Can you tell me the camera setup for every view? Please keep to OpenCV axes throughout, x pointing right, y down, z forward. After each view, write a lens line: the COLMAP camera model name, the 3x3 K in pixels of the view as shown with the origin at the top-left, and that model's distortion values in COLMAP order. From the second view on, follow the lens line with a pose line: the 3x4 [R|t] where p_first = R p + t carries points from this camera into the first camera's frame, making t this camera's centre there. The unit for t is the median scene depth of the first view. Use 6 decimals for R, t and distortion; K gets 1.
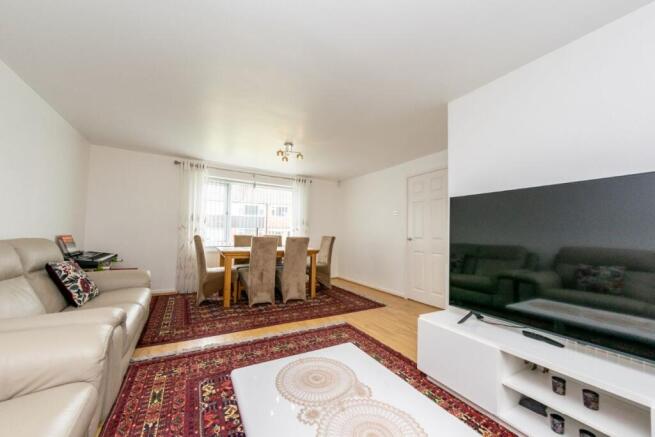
lens RADIAL K [[236.7, 0, 326.3], [0, 236.7, 226.5], [0, 0, 1]] dist [0.001227, 0.000097]
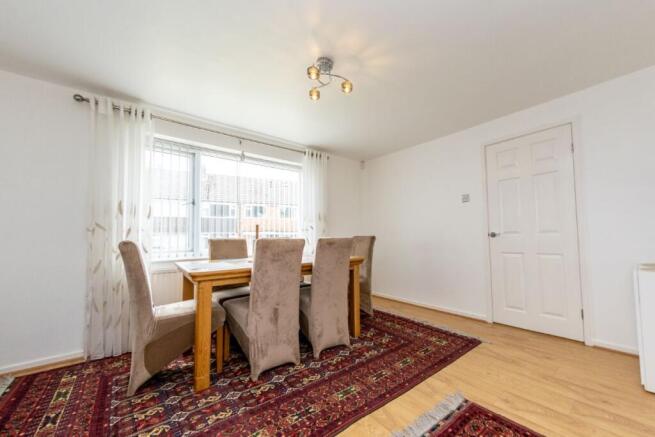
lens RADIAL K [[258.5, 0, 366.0], [0, 258.5, 226.4], [0, 0, 1]] dist [0.006911, 0.000276]
pose [[0.978172, -0.026177, 0.206140, -0.172728], [0.026940, 0.999637, -0.000895, 0.018851], [-0.206041, 0.006429, 0.978522, 0.363195]]
